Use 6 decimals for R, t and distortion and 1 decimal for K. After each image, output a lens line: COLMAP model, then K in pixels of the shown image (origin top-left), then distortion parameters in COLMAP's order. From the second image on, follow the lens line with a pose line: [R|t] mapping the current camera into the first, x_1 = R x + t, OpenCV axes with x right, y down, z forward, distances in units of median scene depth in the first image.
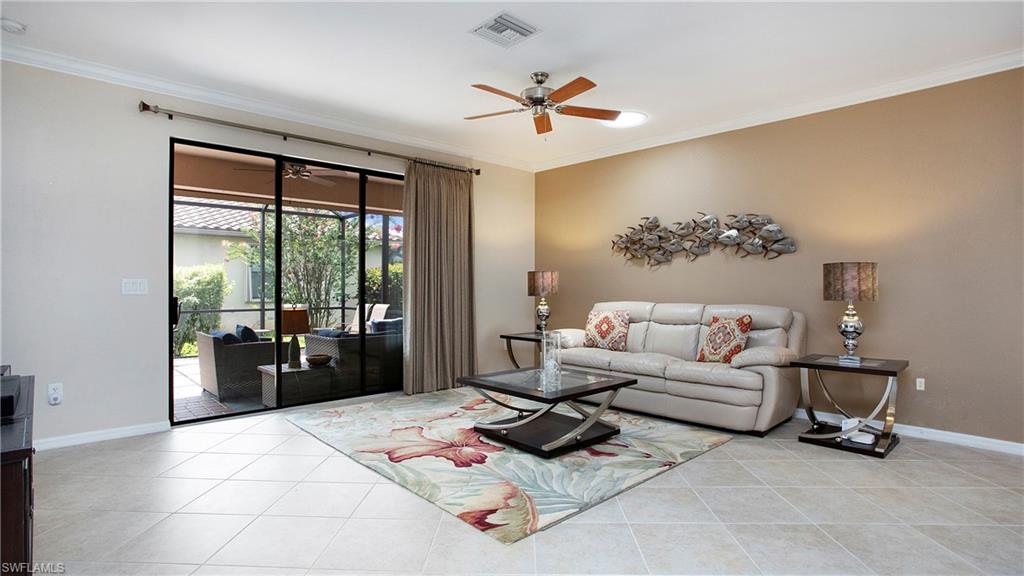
lens RADIAL K [[506.9, 0, 512.0], [0, 506.9, 288.0], [0, 0, 1]] dist [-0.042840, -0.000521]
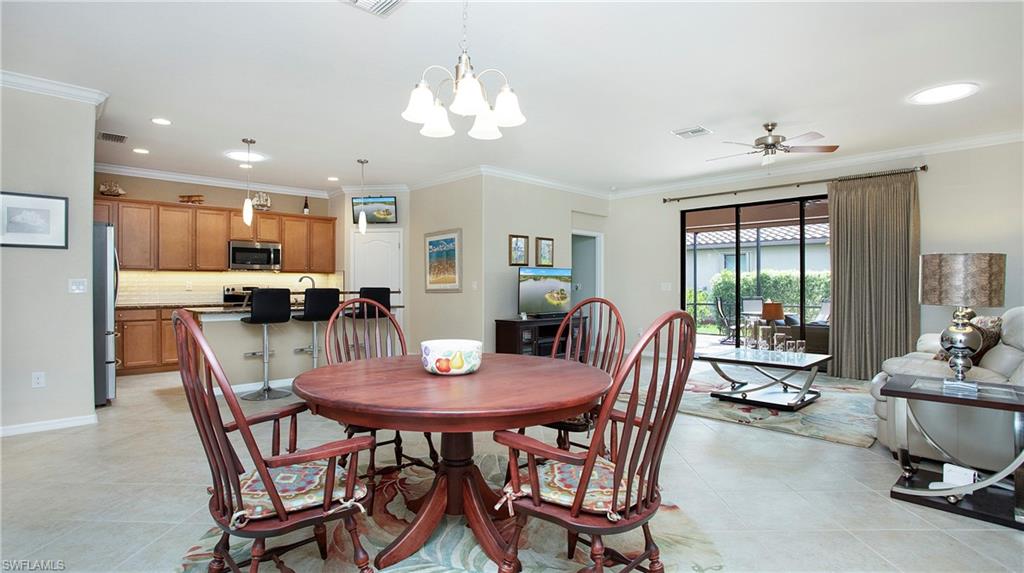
lens RADIAL K [[513.2, 0, 512.0], [0, 513.2, 286.5], [0, 0, 1]] dist [-0.060635, 0.027098]
pose [[0.004350, -0.006453, -0.999970, 1.168433], [-0.006734, 0.999956, -0.006483, 0.009132], [0.999968, 0.006762, 0.004306, 0.281023]]
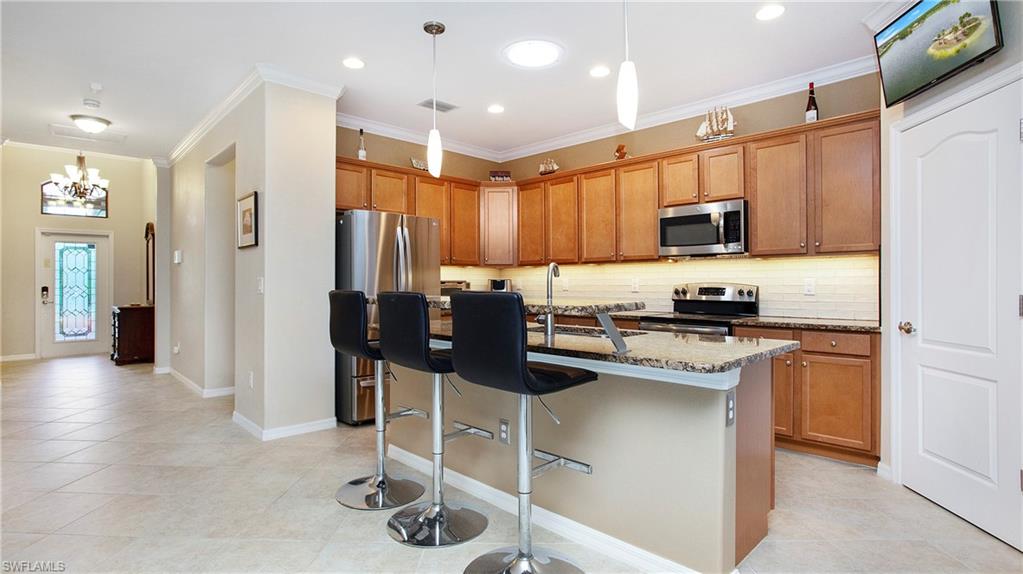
lens RADIAL K [[506.4, 0, 511.5], [0, 506.4, 287.0], [0, 0, 1]] dist [-0.042840, -0.000521]
pose [[-0.999980, -0.003391, 0.005358, -0.173407], [-0.003332, 0.999935, 0.010887, -0.003593], [-0.005395, 0.010869, -0.999926, 0.340537]]
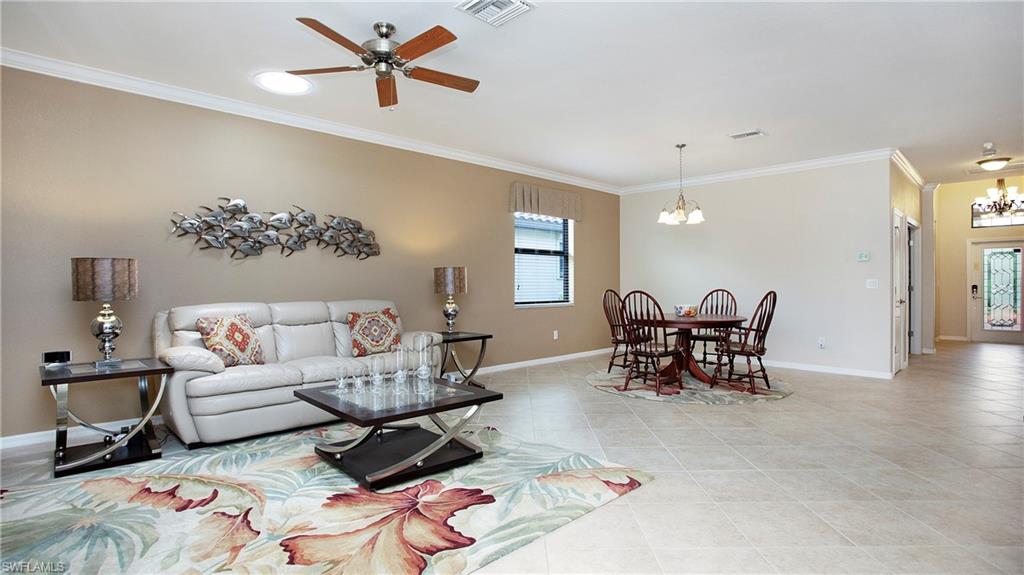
lens RADIAL K [[499.6, 0, 512.0], [0, 499.6, 287.5], [0, 0, 1]] dist [-0.026518, 0.000435]
pose [[-0.003929, -0.009587, 0.999946, -0.649763], [0.006072, 0.999935, 0.009611, -0.003017], [-0.999974, 0.006109, -0.003870, 0.684201]]
